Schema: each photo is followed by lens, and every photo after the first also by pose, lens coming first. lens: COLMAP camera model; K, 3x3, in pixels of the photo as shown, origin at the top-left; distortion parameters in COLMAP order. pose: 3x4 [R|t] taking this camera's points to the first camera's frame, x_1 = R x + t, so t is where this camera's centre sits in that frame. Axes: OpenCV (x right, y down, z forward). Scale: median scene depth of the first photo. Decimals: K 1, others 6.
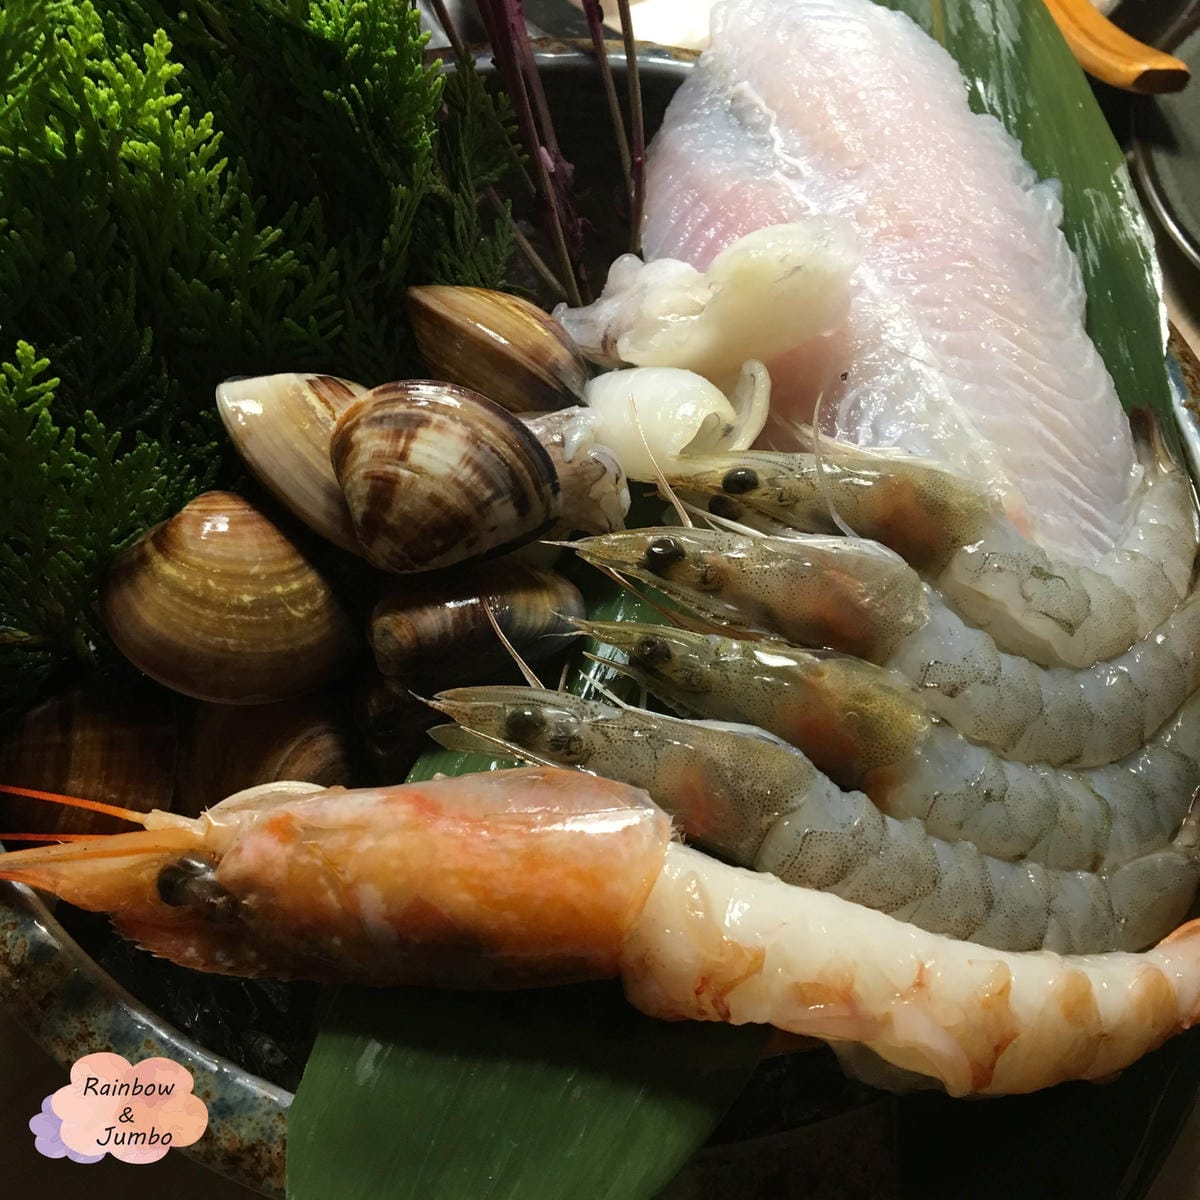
lens RADIAL K [[1468.3, 0, 600.5], [0, 1468.3, 493.6], [0, 0, 1]] dist [0.024954, -0.169993]
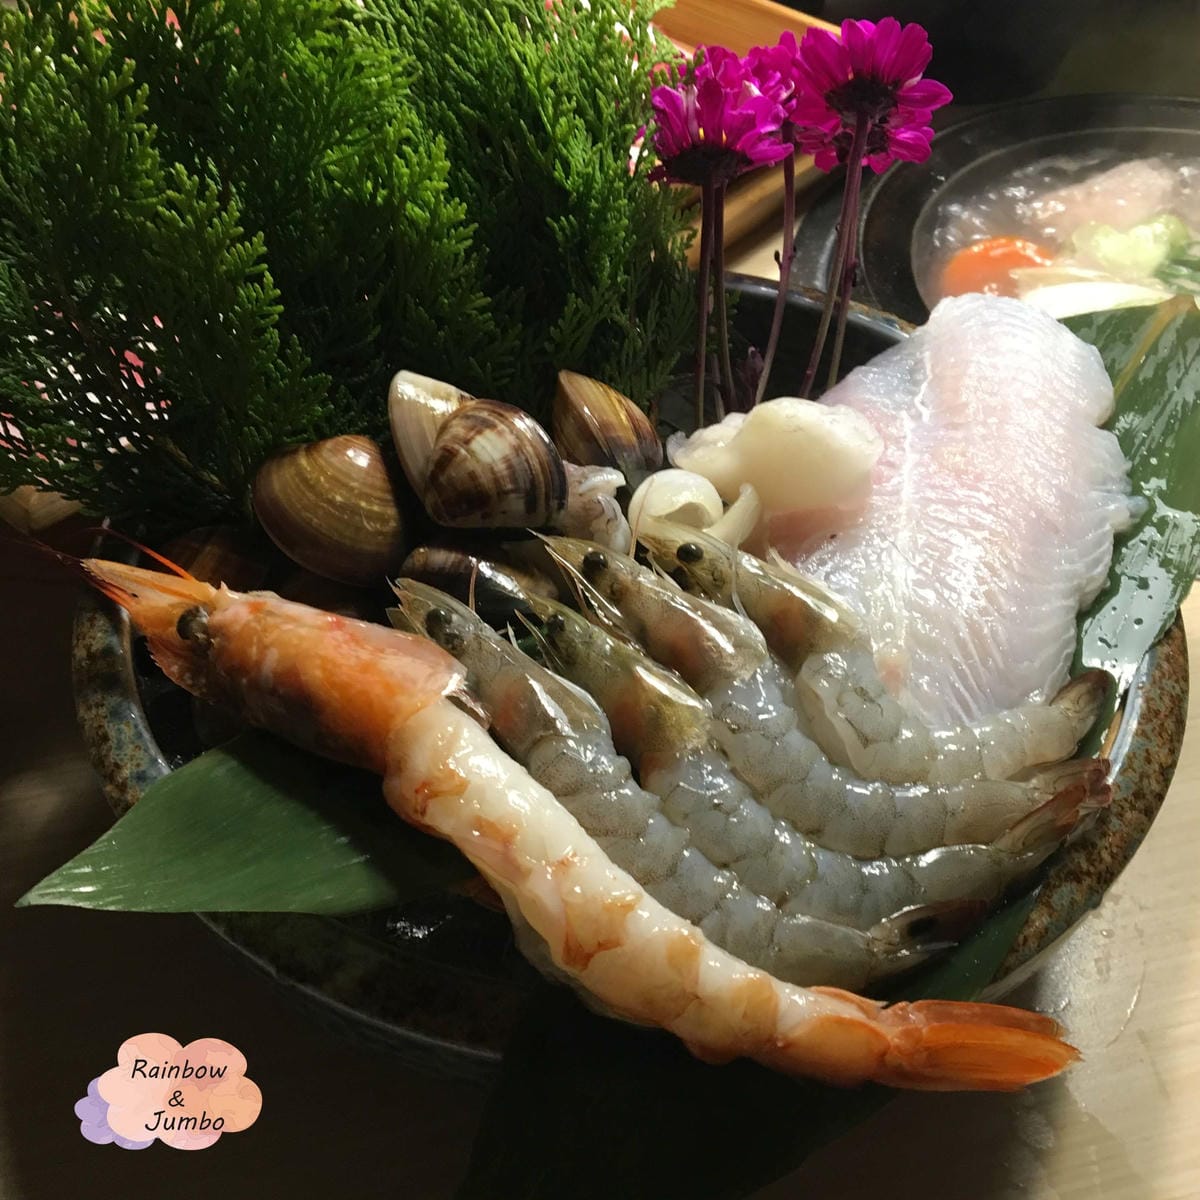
lens RADIAL K [[1468.3, 0, 600.5], [0, 1468.3, 493.6], [0, 0, 1]] dist [0.024954, -0.169993]
pose [[0.864987, 0.325336, -0.382040, 0.535735], [-0.407045, 0.900151, -0.155055, 0.187942], [0.293449, 0.289628, 0.911045, -0.242330]]
